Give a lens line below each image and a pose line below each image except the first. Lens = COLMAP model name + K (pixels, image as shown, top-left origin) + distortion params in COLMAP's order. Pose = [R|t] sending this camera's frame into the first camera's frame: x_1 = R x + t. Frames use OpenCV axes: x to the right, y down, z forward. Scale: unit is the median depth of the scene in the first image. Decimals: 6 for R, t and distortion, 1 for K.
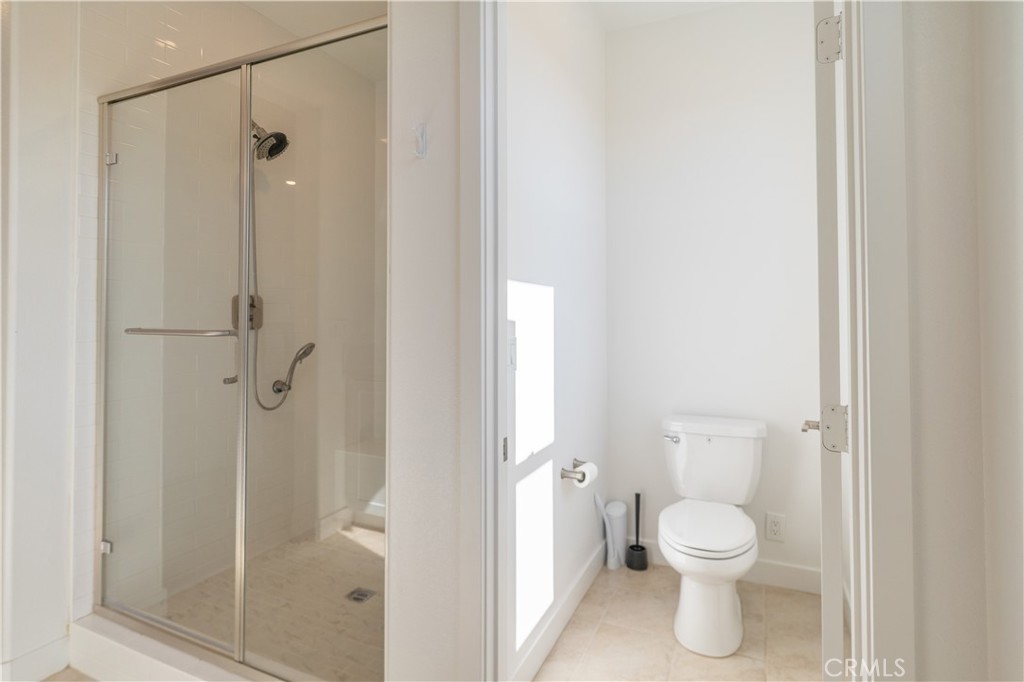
lens RADIAL K [[523.6, 0, 503.2], [0, 523.6, 303.2], [0, 0, 1]] dist [-0.001929, 0.001175]
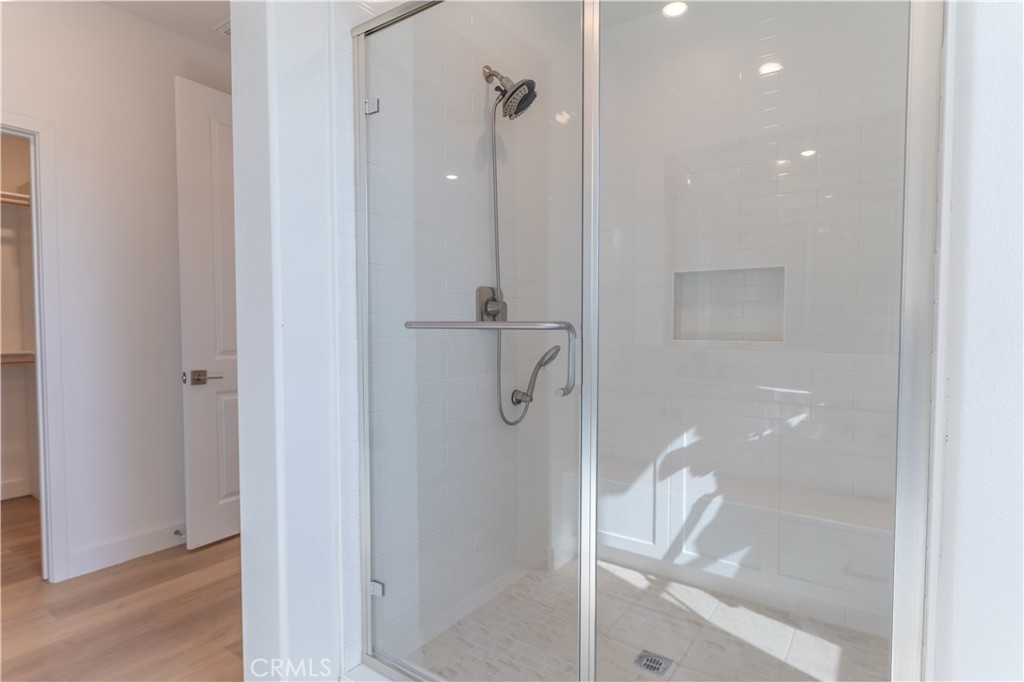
lens RADIAL K [[523.6, 0, 513.0], [0, 523.6, 342.5], [0, 0, 1]] dist [-0.001929, 0.001175]
pose [[0.985806, 0.005435, -0.167800, -0.347839], [0.004027, 0.998423, 0.056000, 0.029252], [0.167840, -0.055881, 0.984229, 0.209425]]
